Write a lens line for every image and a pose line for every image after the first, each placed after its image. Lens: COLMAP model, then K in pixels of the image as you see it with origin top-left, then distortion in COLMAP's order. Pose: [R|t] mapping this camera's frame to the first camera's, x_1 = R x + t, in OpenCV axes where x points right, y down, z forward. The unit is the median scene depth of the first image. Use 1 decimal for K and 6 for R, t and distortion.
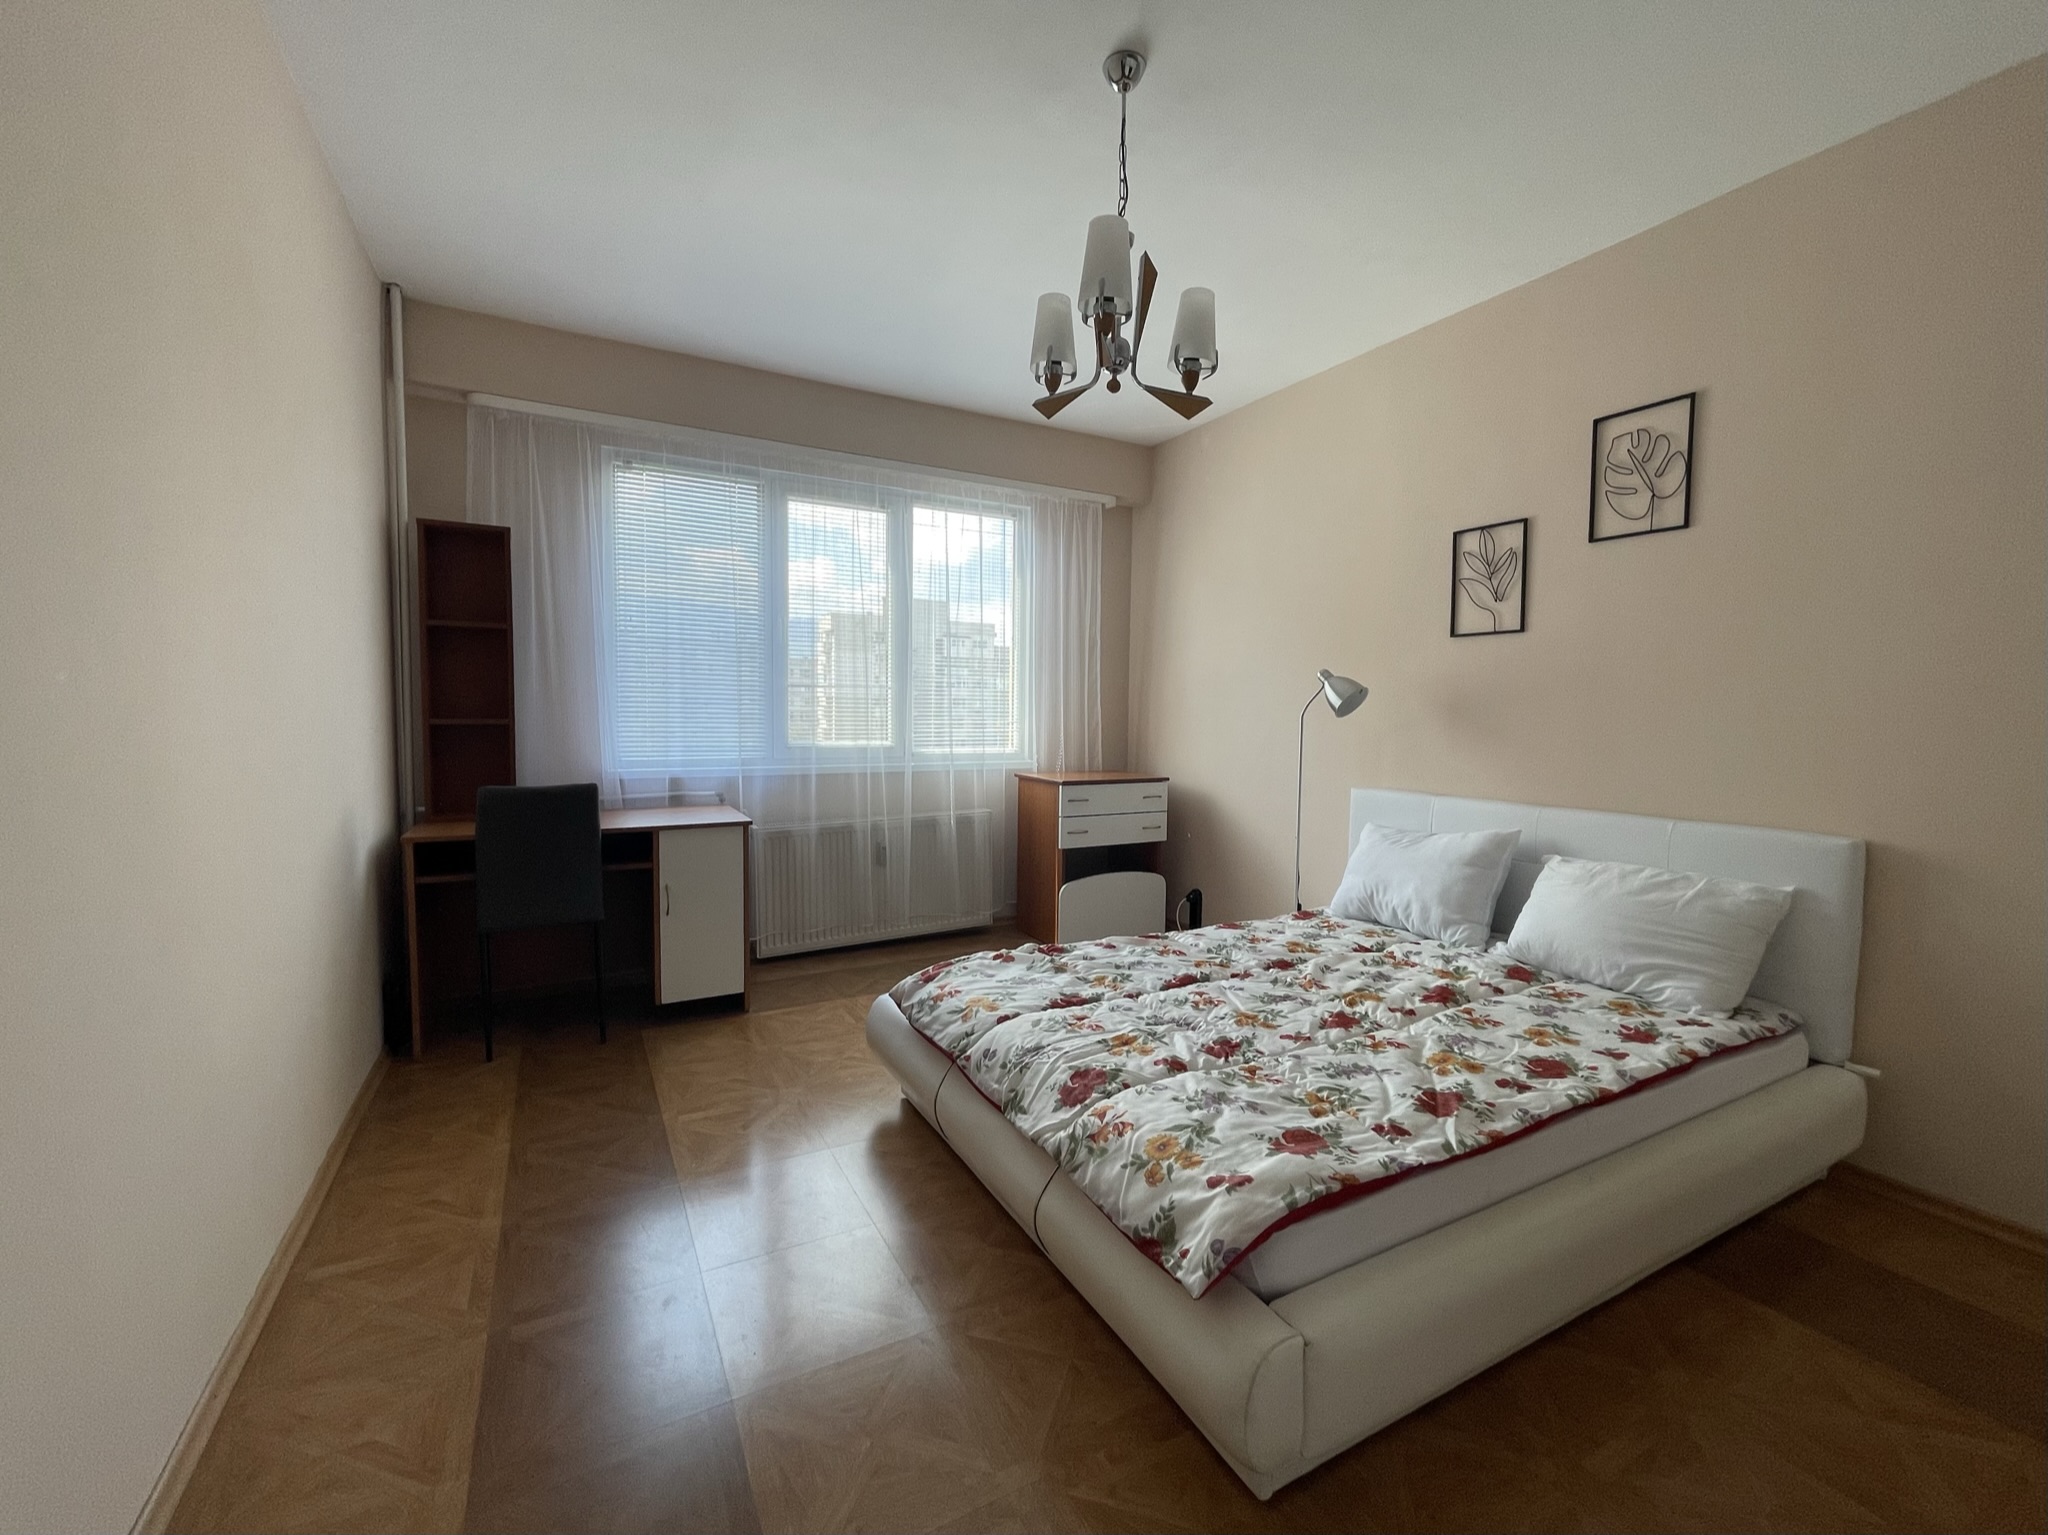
lens RADIAL K [[828.8, 0, 1019.5], [0, 828.8, 756.1], [0, 0, 1]] dist [-0.002696, -0.000623]
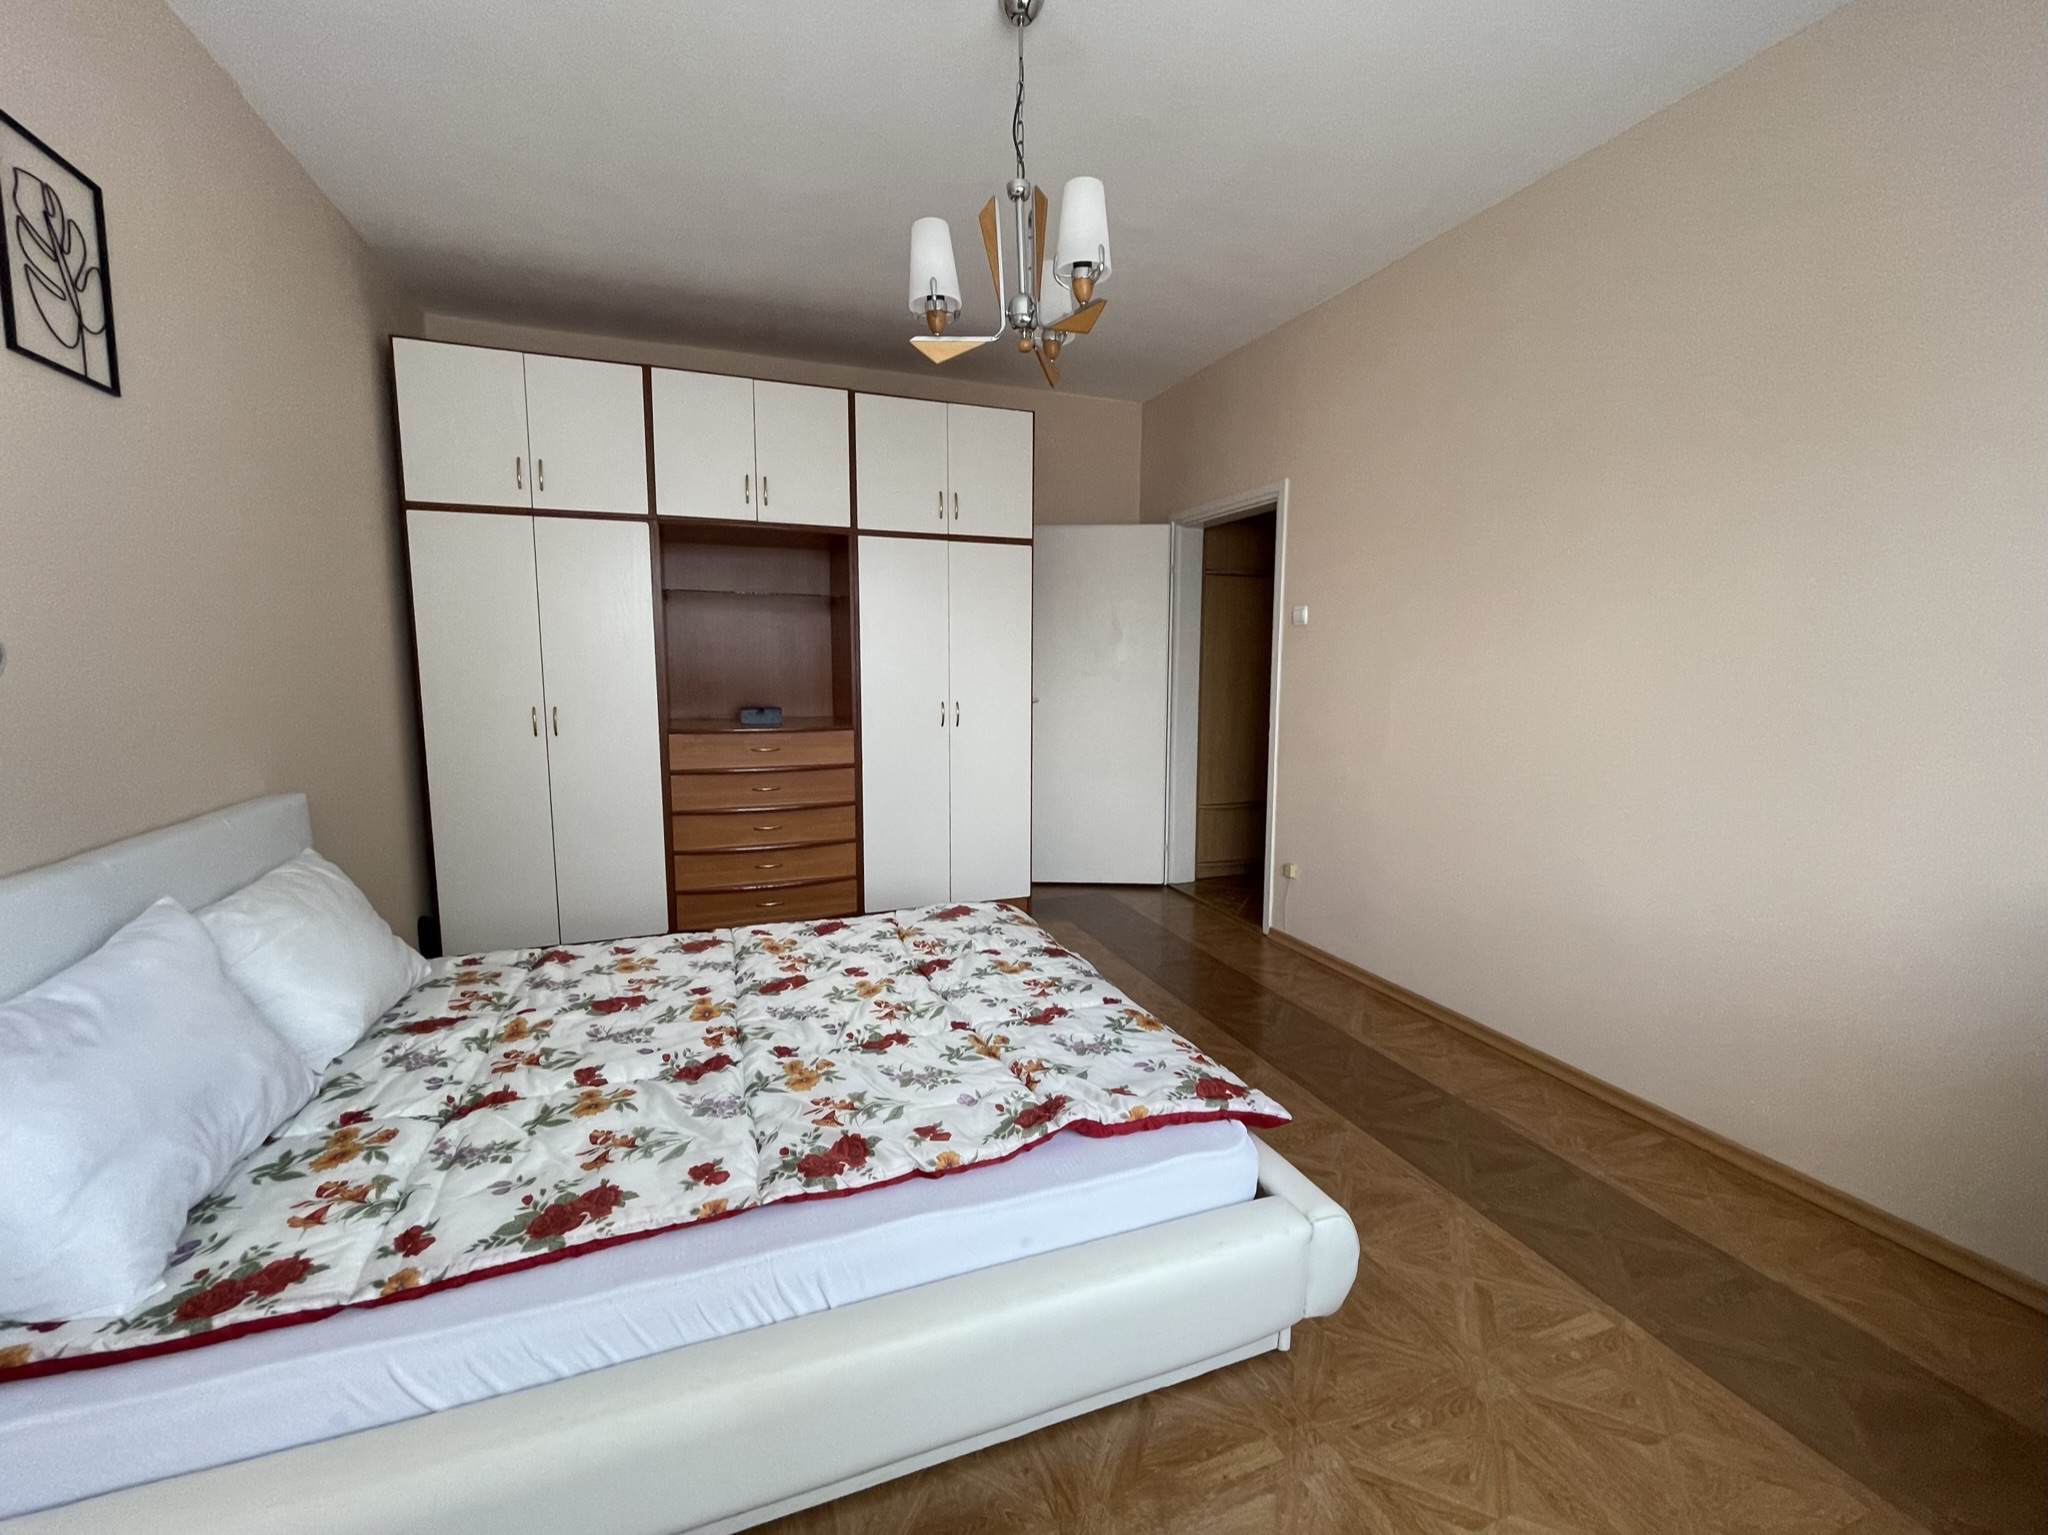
lens RADIAL K [[828.8, 0, 1019.5], [0, 828.8, 756.1], [0, 0, 1]] dist [-0.002696, -0.000623]
pose [[-0.988432, -0.033886, 0.147832, -0.027808], [-0.009350, 0.986482, 0.163606, -0.096036], [-0.151378, 0.160331, -0.975387, 1.484018]]
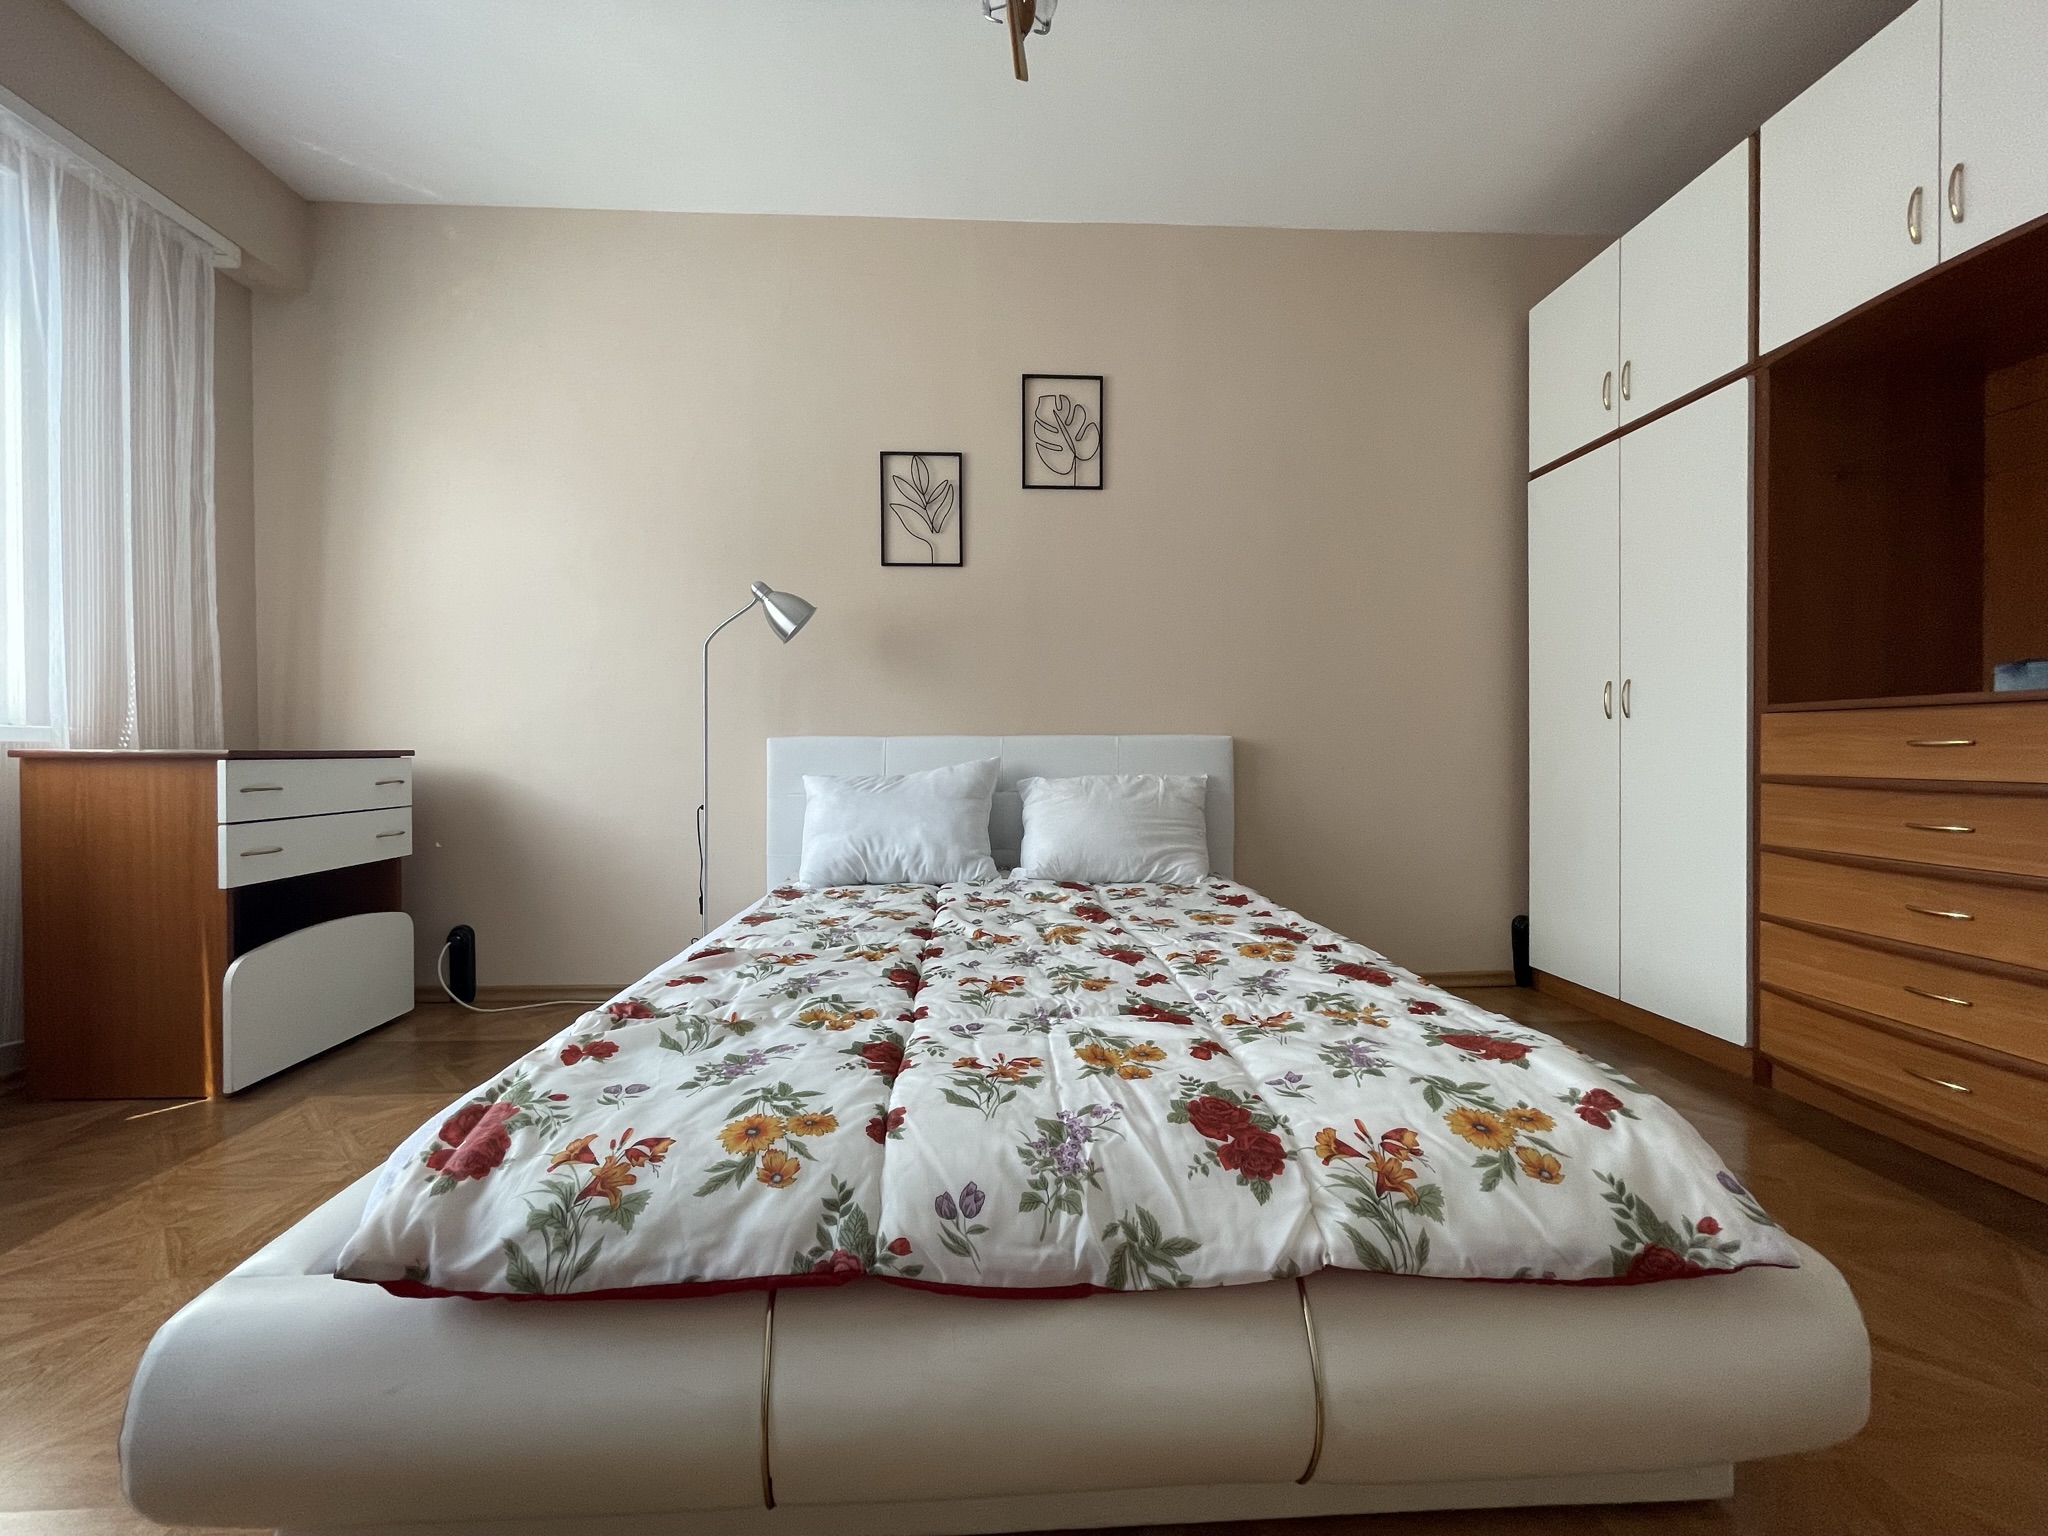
lens RADIAL K [[828.8, 0, 1019.5], [0, 828.8, 756.6], [0, 0, 1]] dist [-0.002696, -0.000623]
pose [[0.436283, -0.021268, 0.899558, -0.296376], [0.054231, 0.998525, -0.002694, 0.095847], [-0.898174, 0.049959, 0.436792, 0.565169]]
